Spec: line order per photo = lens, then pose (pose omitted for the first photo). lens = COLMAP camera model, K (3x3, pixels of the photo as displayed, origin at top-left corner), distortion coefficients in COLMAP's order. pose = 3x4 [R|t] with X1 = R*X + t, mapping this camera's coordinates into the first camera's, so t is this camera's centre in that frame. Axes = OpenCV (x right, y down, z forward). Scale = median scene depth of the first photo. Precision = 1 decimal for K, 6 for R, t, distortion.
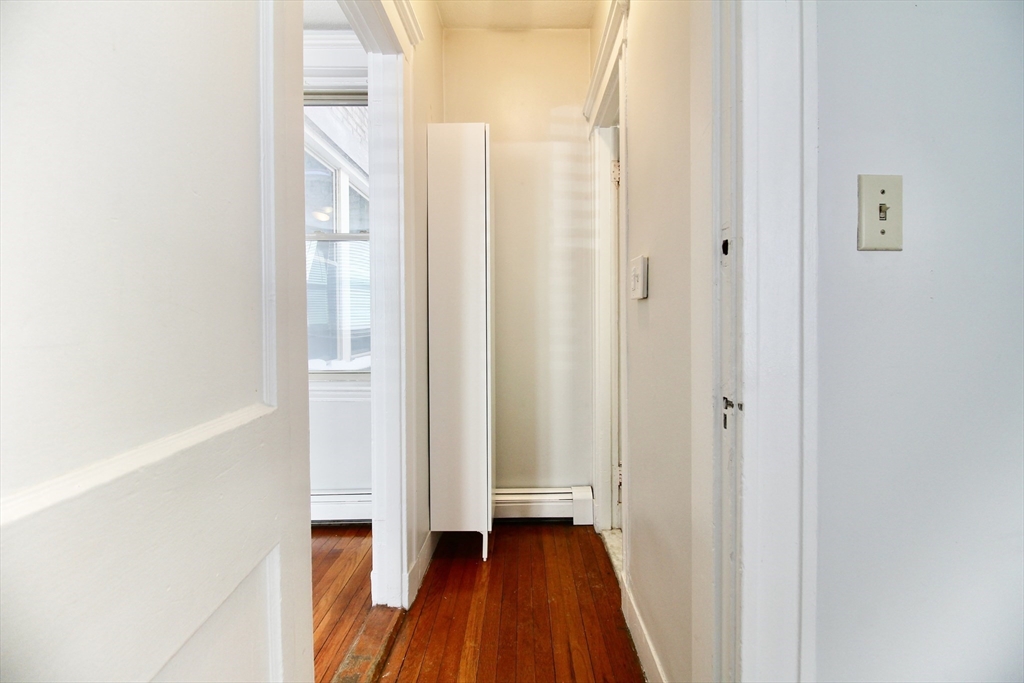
lens RADIAL K [[474.3, 0, 521.0], [0, 474.3, 327.4], [0, 0, 1]] dist [0.002311, -0.011766]
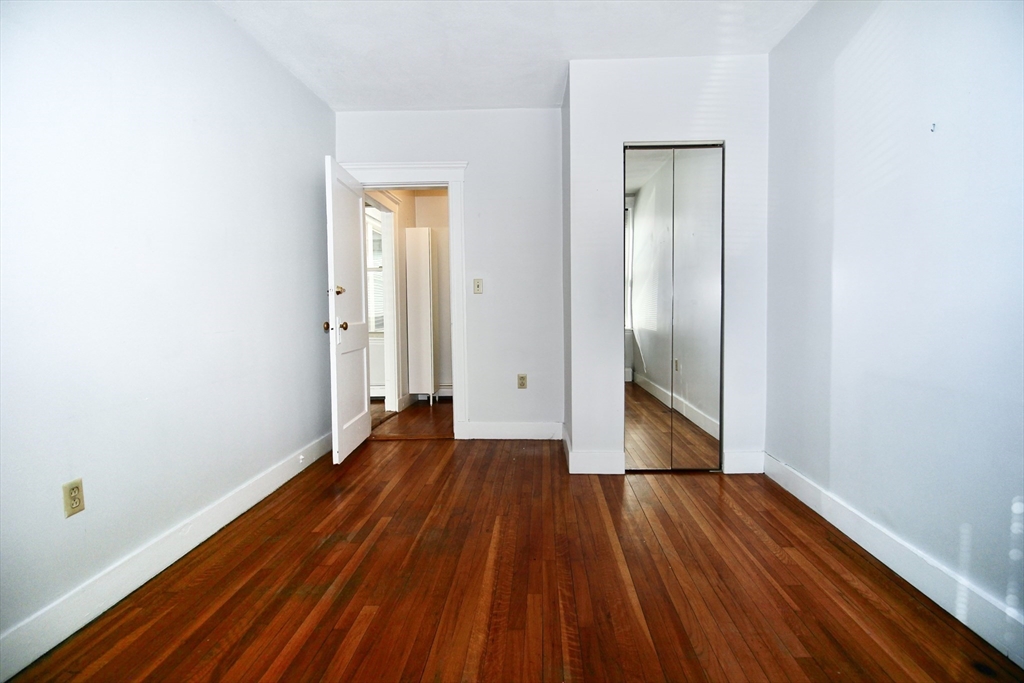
lens RADIAL K [[474.3, 0, 521.0], [0, 474.3, 327.4], [0, 0, 1]] dist [0.002311, -0.011766]
pose [[0.998974, -0.008406, -0.044498, 0.533925], [0.009562, 0.999621, 0.025827, 0.027687], [0.044264, -0.026226, 0.998676, -1.511990]]
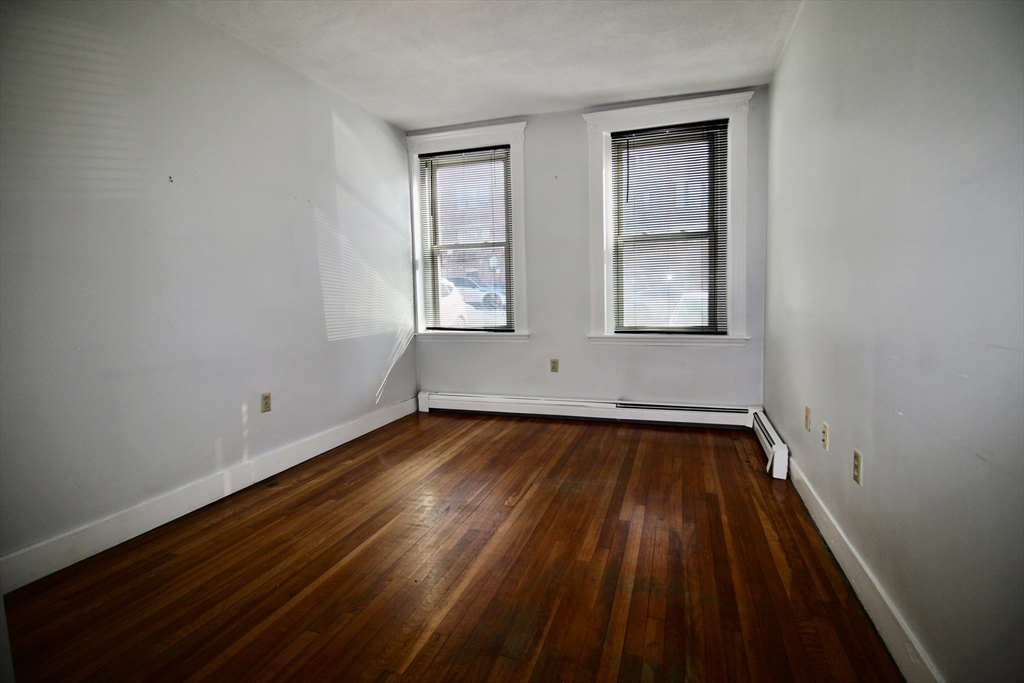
lens RADIAL K [[474.3, 0, 521.0], [0, 474.3, 327.4], [0, 0, 1]] dist [0.002311, -0.011766]
pose [[-0.947483, 0.000009, 0.319807, -1.065733], [0.028737, 0.995957, 0.085109, -0.089375], [-0.318513, 0.089829, -0.943653, 4.055112]]
